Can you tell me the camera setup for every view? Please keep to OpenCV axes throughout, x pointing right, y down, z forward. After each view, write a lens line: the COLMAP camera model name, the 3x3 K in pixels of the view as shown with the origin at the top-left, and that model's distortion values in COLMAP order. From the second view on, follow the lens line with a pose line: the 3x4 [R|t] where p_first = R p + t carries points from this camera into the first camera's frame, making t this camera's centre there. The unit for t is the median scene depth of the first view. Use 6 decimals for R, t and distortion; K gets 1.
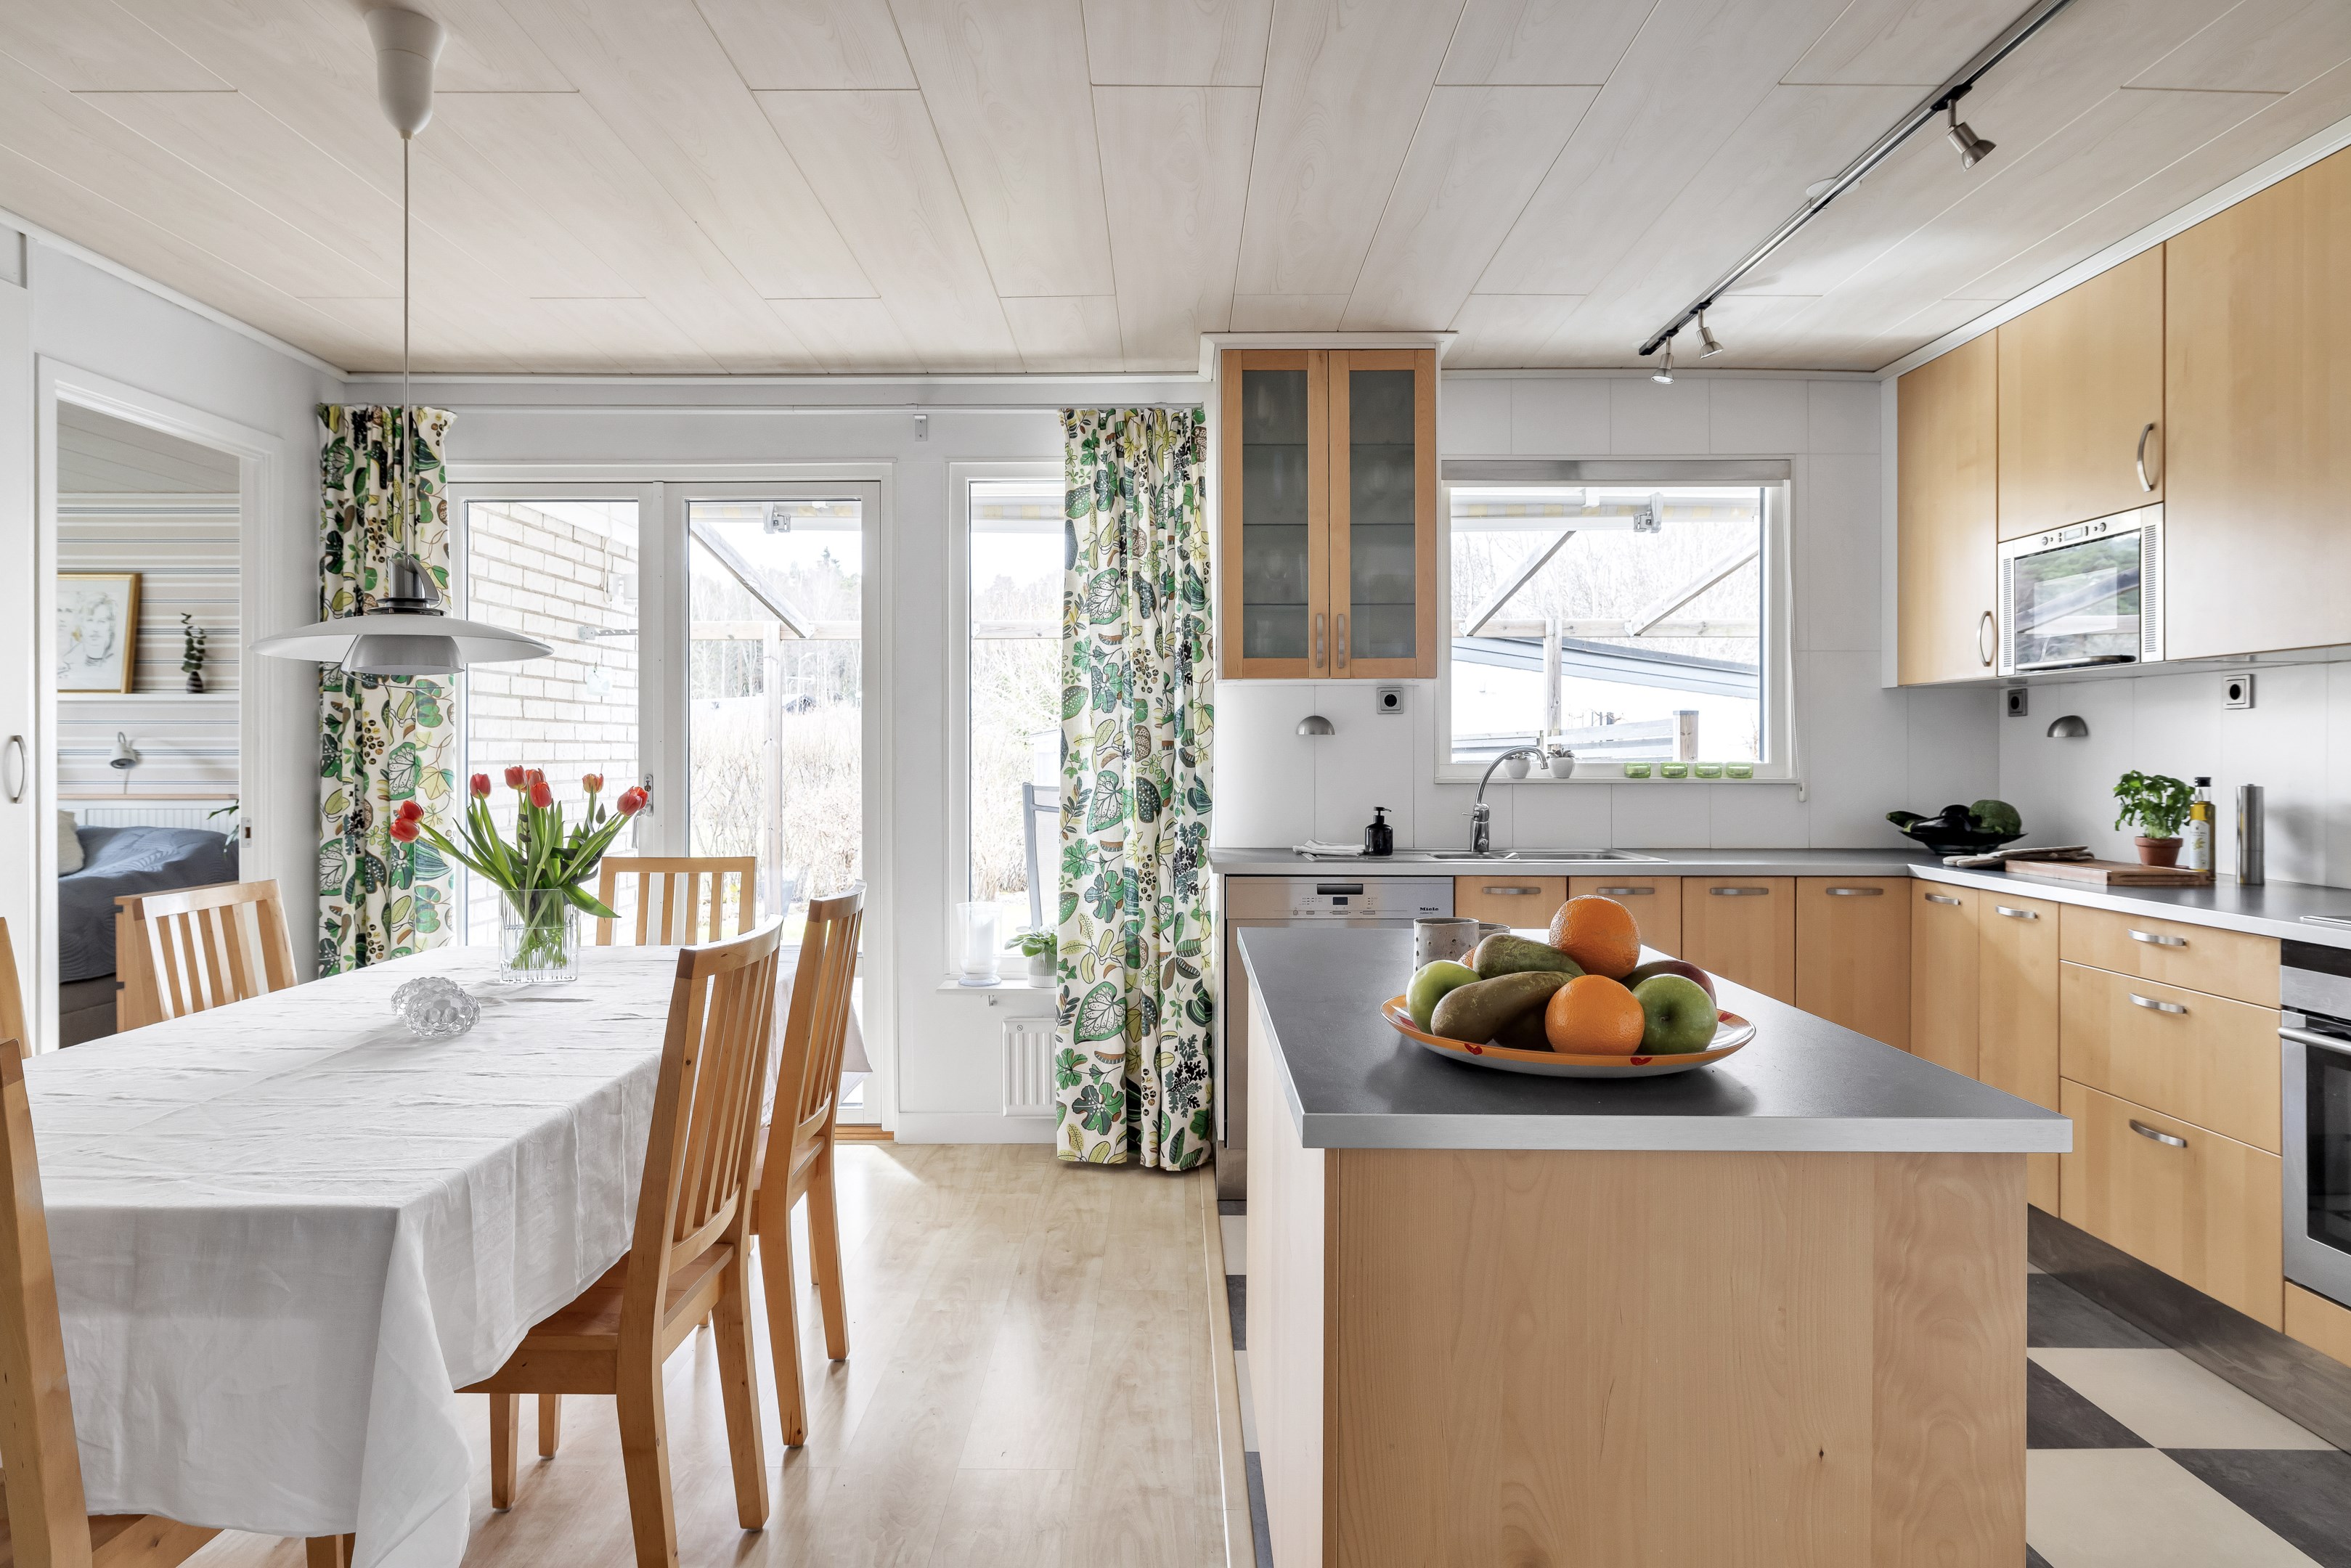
lens RADIAL K [[1367.4, 0, 1179.7], [0, 1367.4, 747.4], [0, 0, 1]] dist [-0.007827, 0.001978]
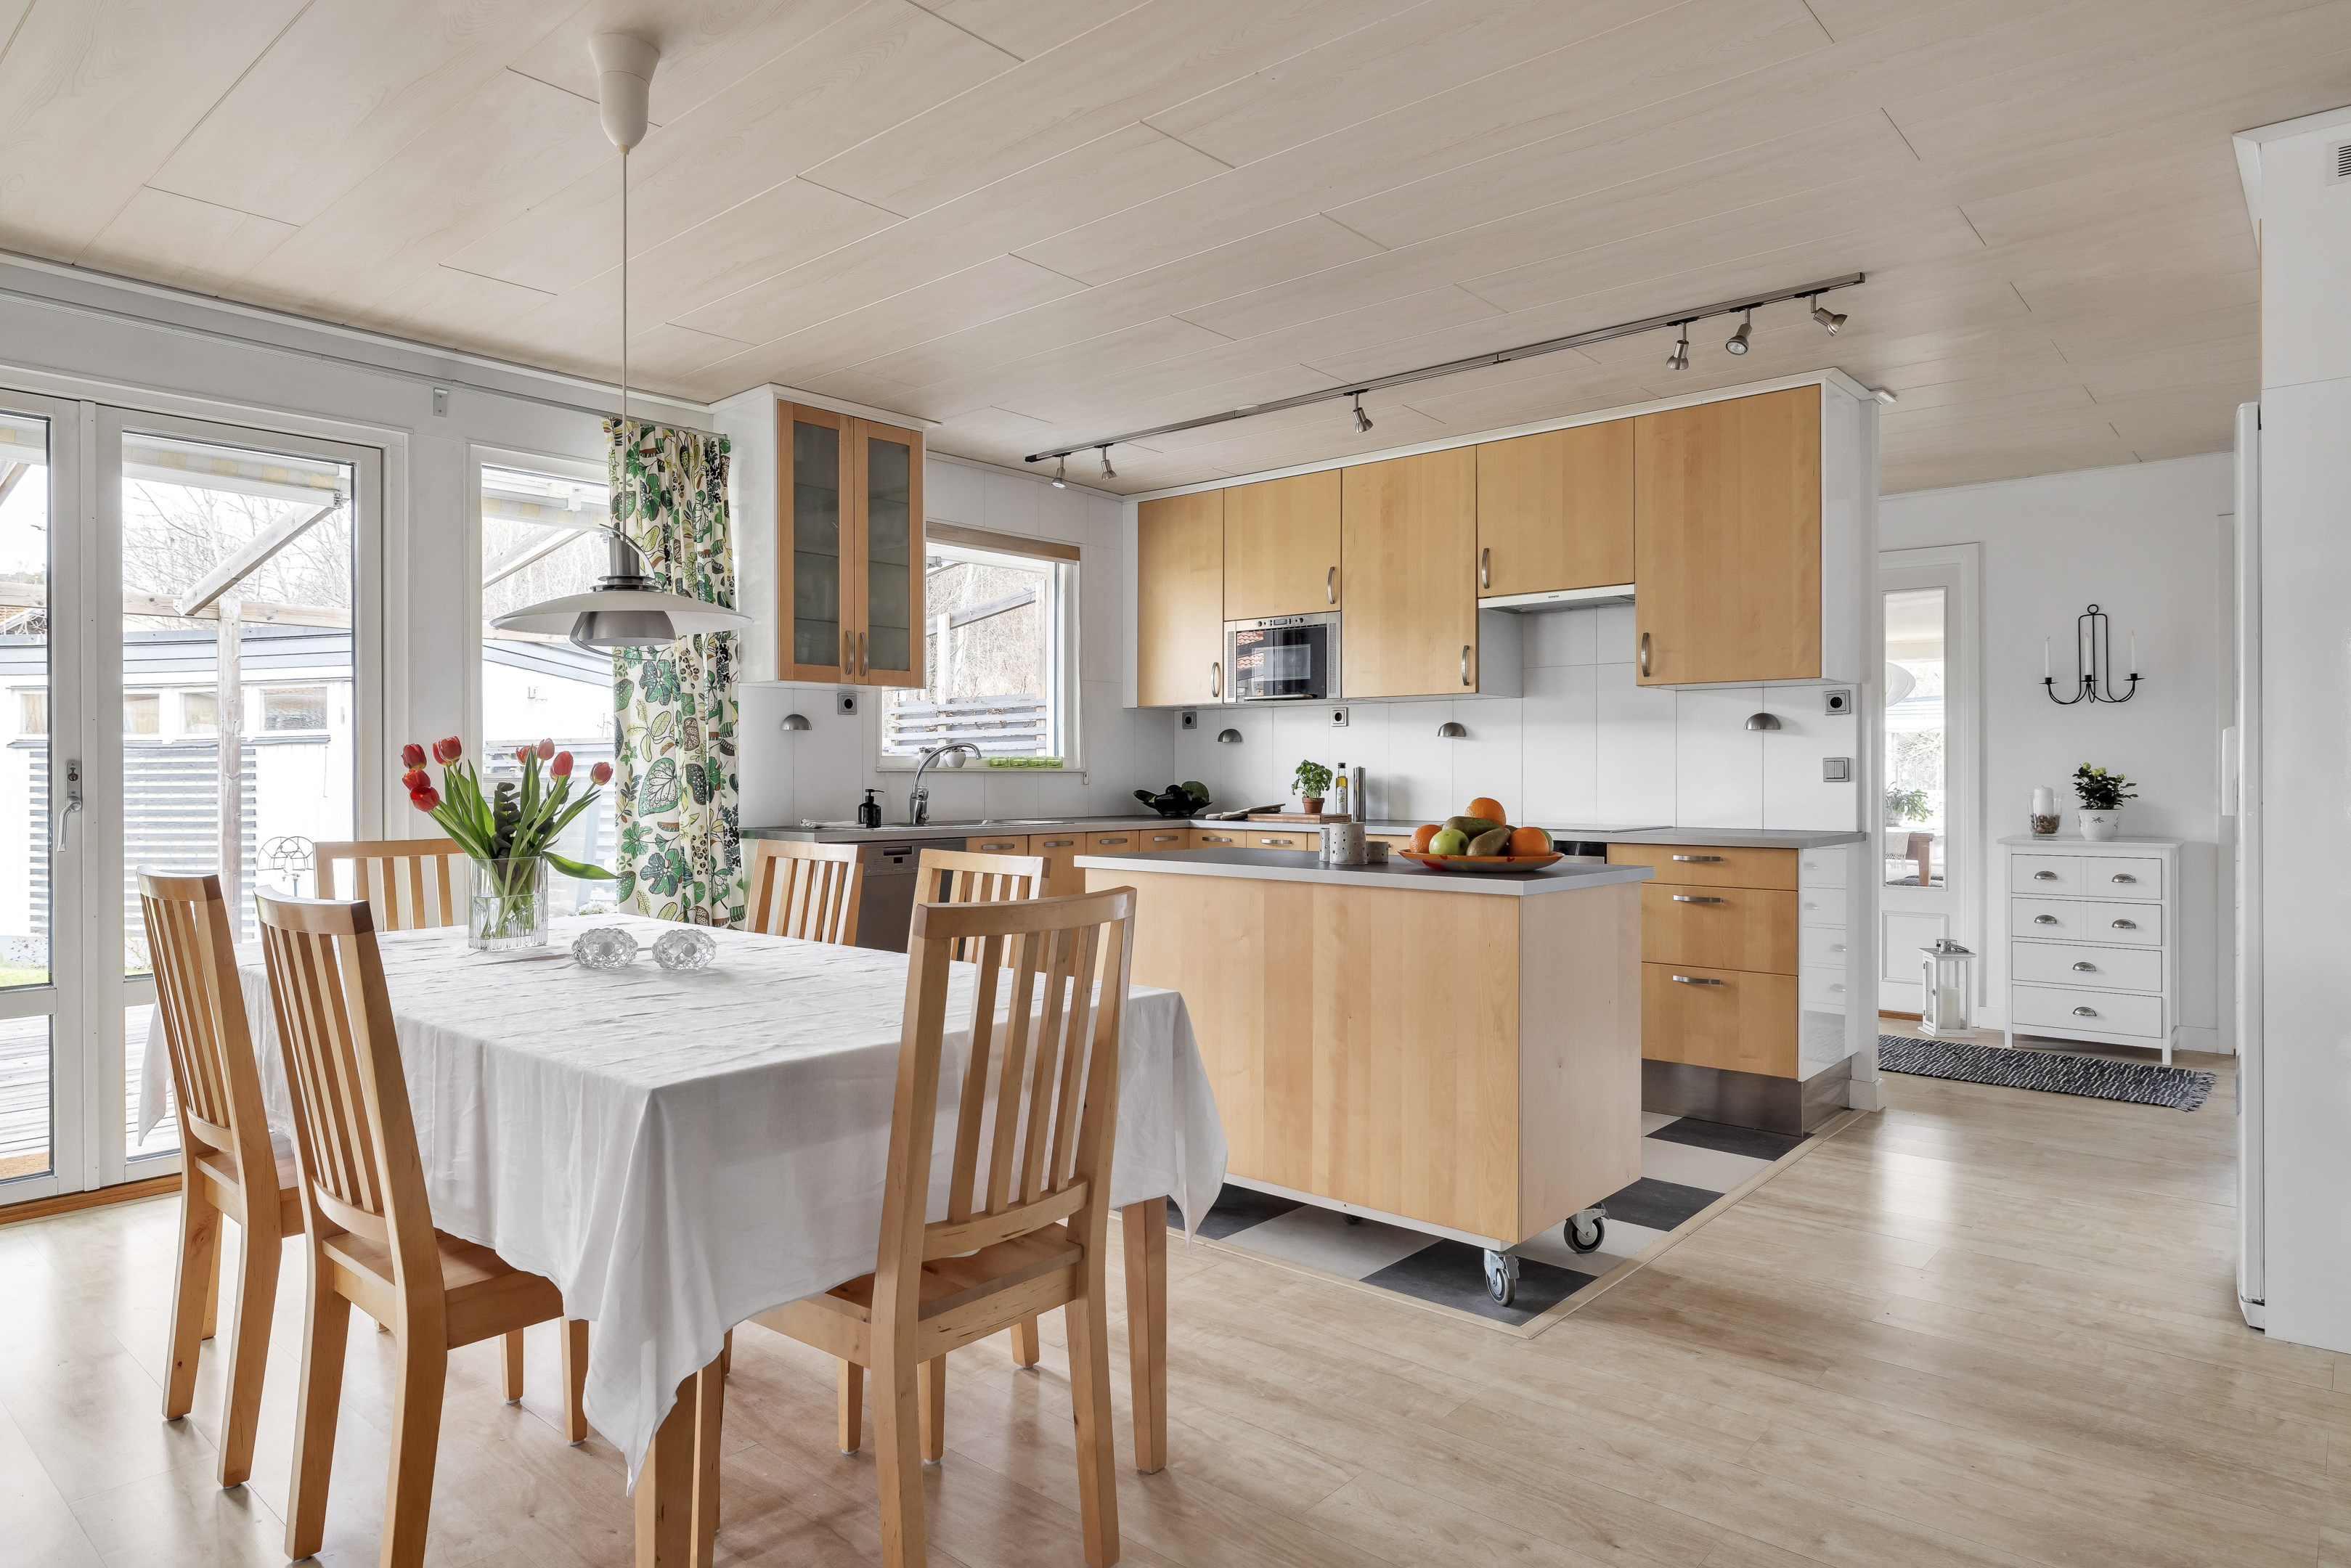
lens RADIAL K [[1367.4, 0, 1184.6], [0, 1367.4, 773.4], [0, 0, 1]] dist [-0.007827, 0.001978]
pose [[0.653588, -0.000840, 0.756850, -0.604418], [-0.003505, 0.999985, 0.004137, 0.022990], [-0.756842, -0.005357, 0.653576, -0.030040]]
